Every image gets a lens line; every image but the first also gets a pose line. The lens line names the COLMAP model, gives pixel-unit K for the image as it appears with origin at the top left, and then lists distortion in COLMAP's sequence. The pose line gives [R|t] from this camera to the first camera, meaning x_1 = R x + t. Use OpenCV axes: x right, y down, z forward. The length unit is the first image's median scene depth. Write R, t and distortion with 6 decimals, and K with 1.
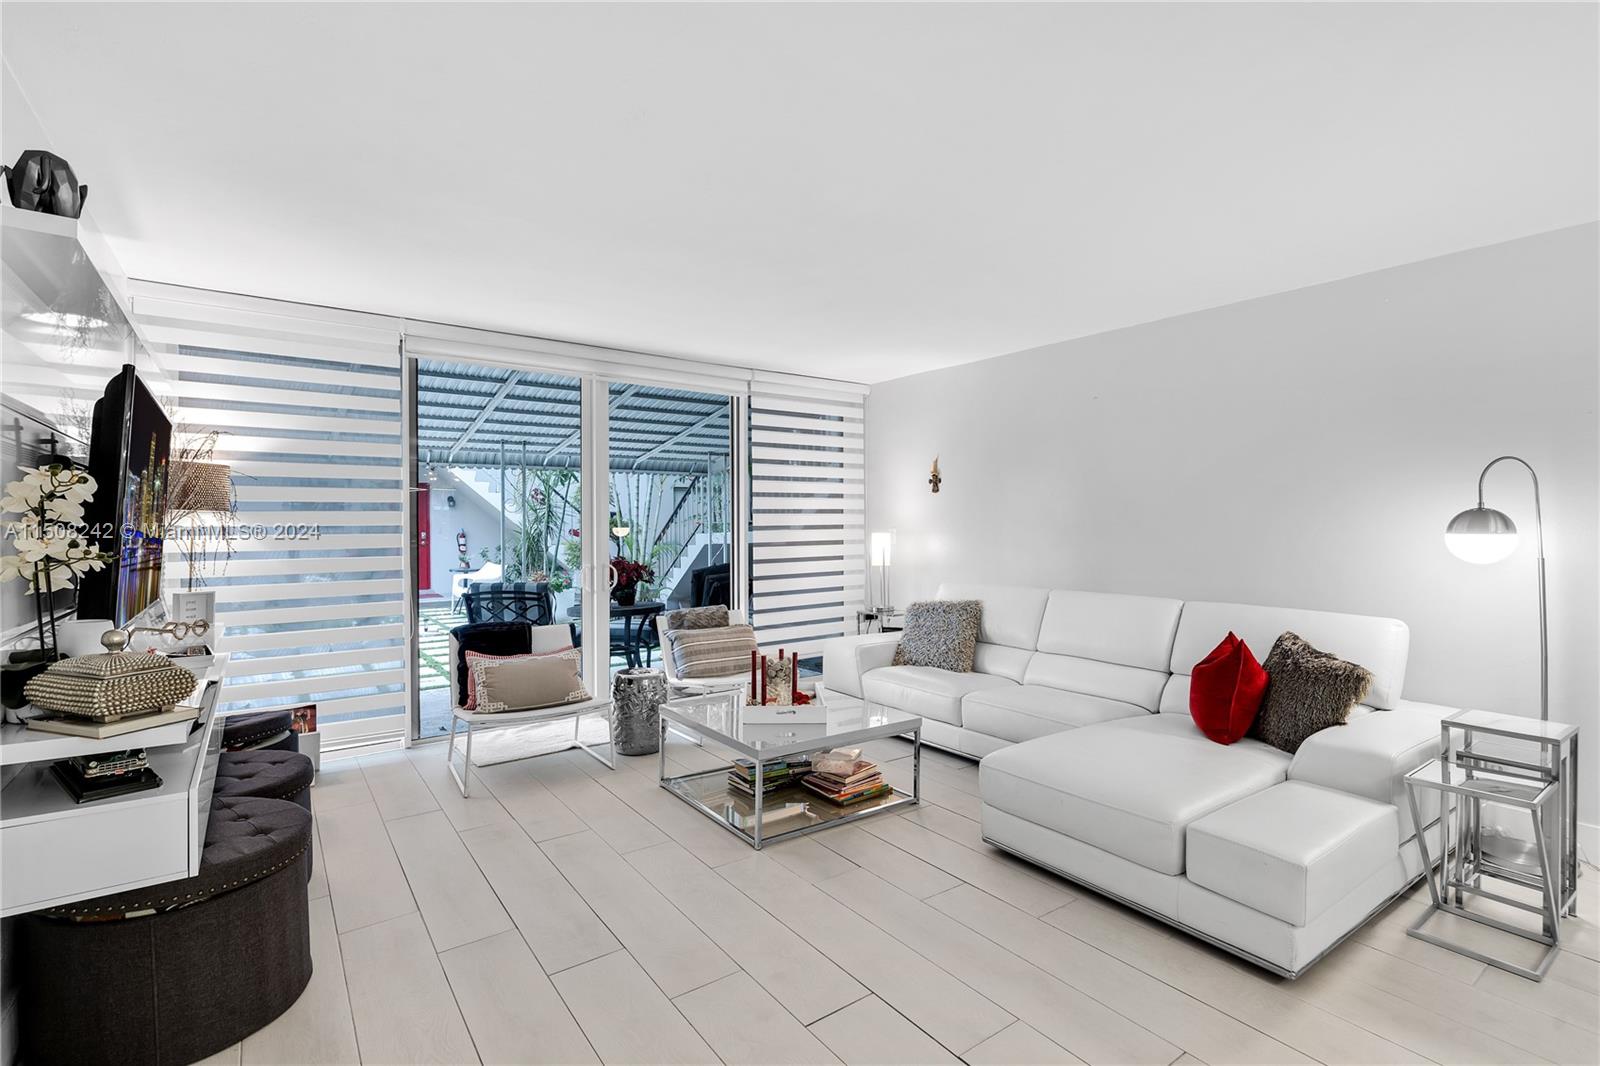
lens RADIAL K [[744.1, 0, 795.8], [0, 744.1, 529.5], [0, 0, 1]] dist [-0.011932, 0.000720]
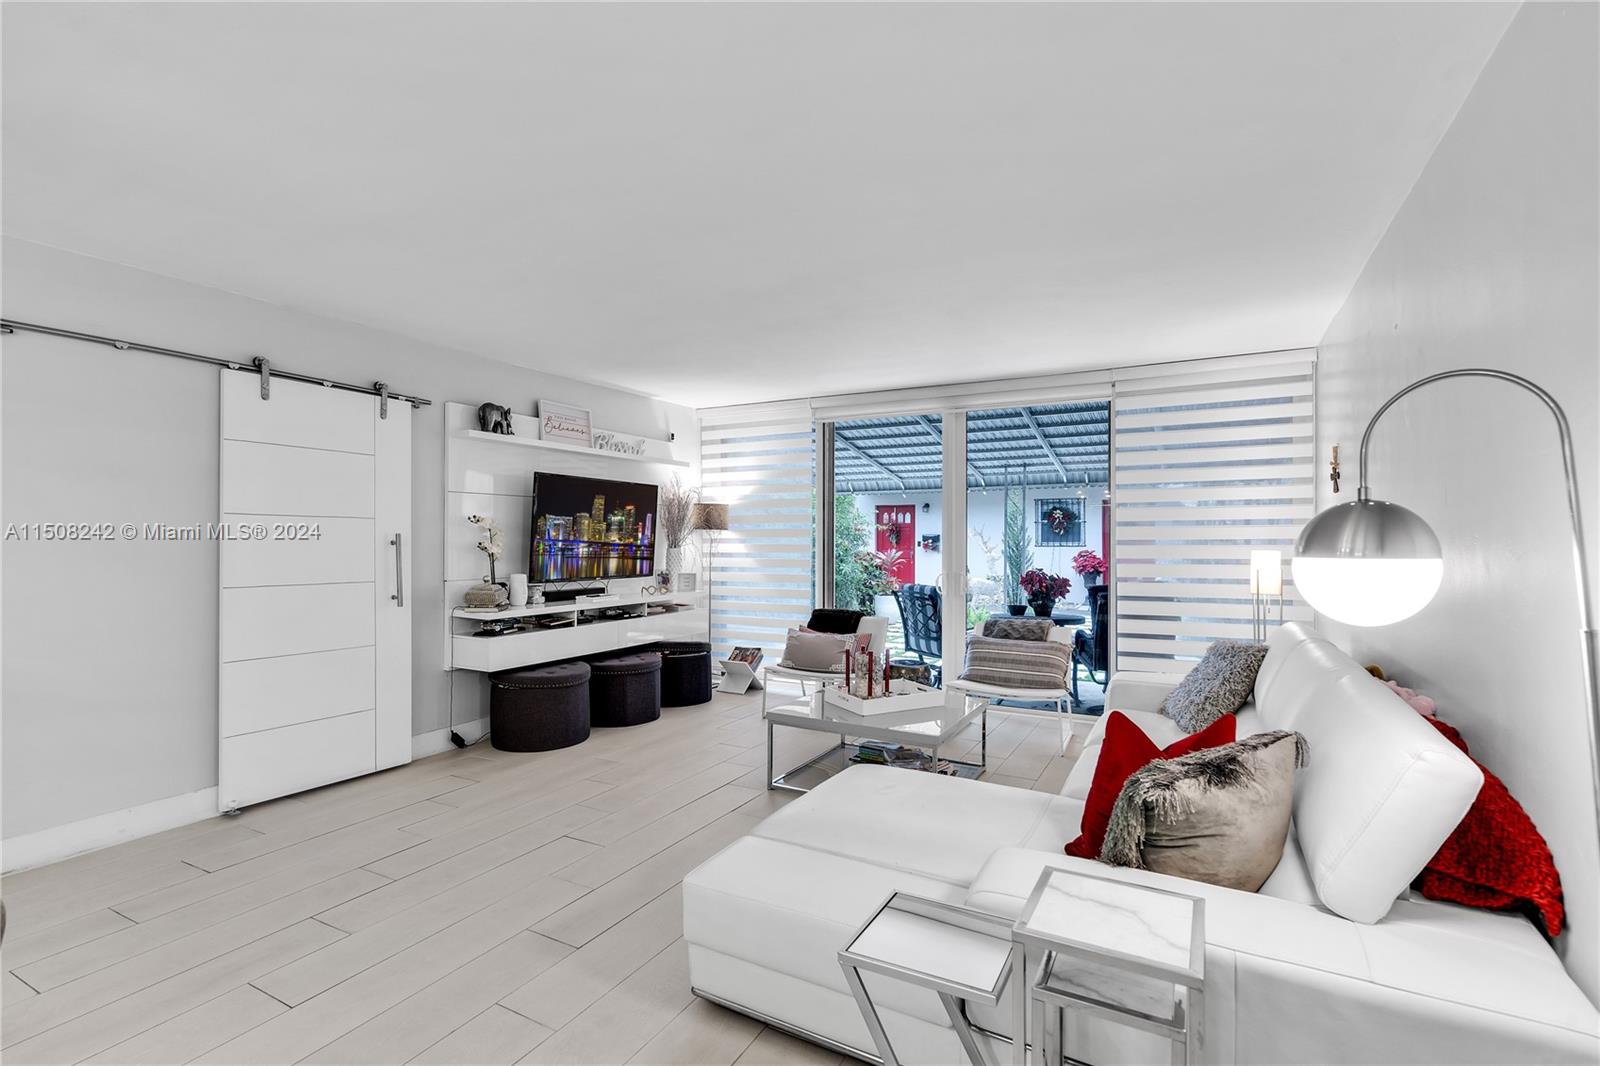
lens RADIAL K [[744.1, 0, 803.2], [0, 744.1, 526.3], [0, 0, 1]] dist [-0.011932, 0.000720]
pose [[0.398253, -0.009465, -0.917227, 0.622361], [-0.010559, 0.999833, -0.014902, -0.004116], [0.917215, 0.015619, 0.398087, 0.286045]]
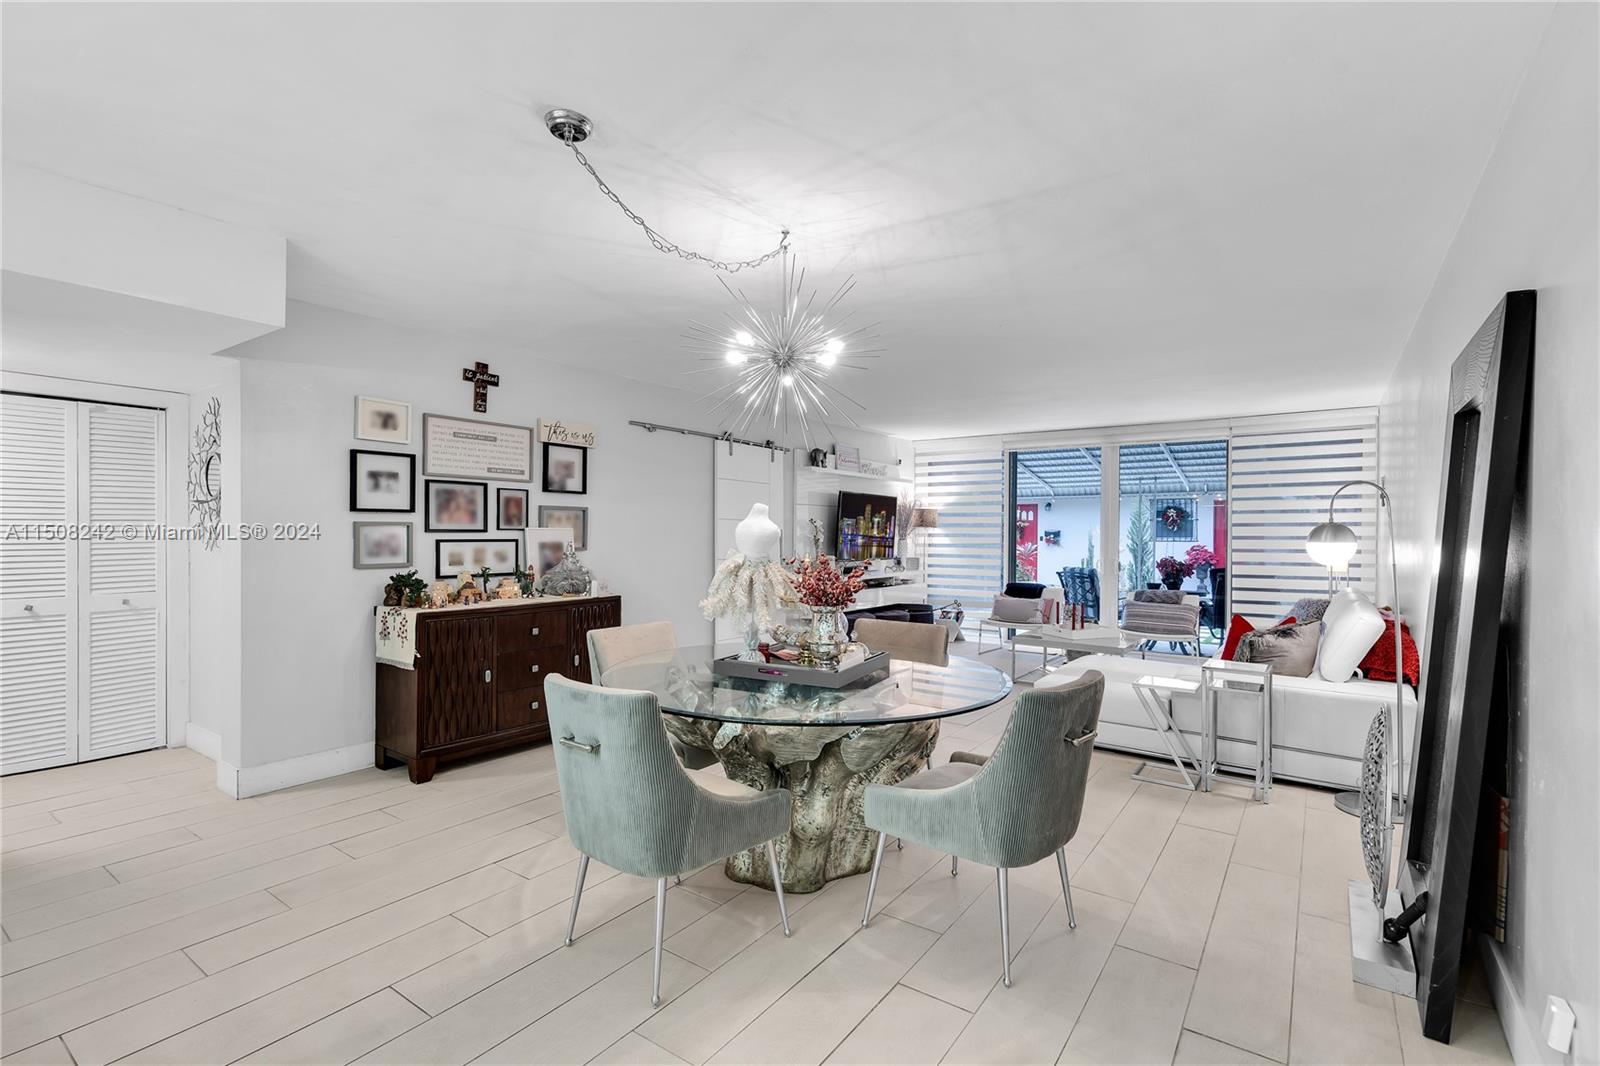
lens RADIAL K [[744.1, 0, 786.7], [0, 744.1, 530.2], [0, 0, 1]] dist [-0.011932, 0.000720]
pose [[0.272838, 0.003849, -0.962052, 0.990595], [-0.015070, 0.999886, -0.000274, -0.002892], [0.961942, 0.014573, 0.272865, -0.119873]]
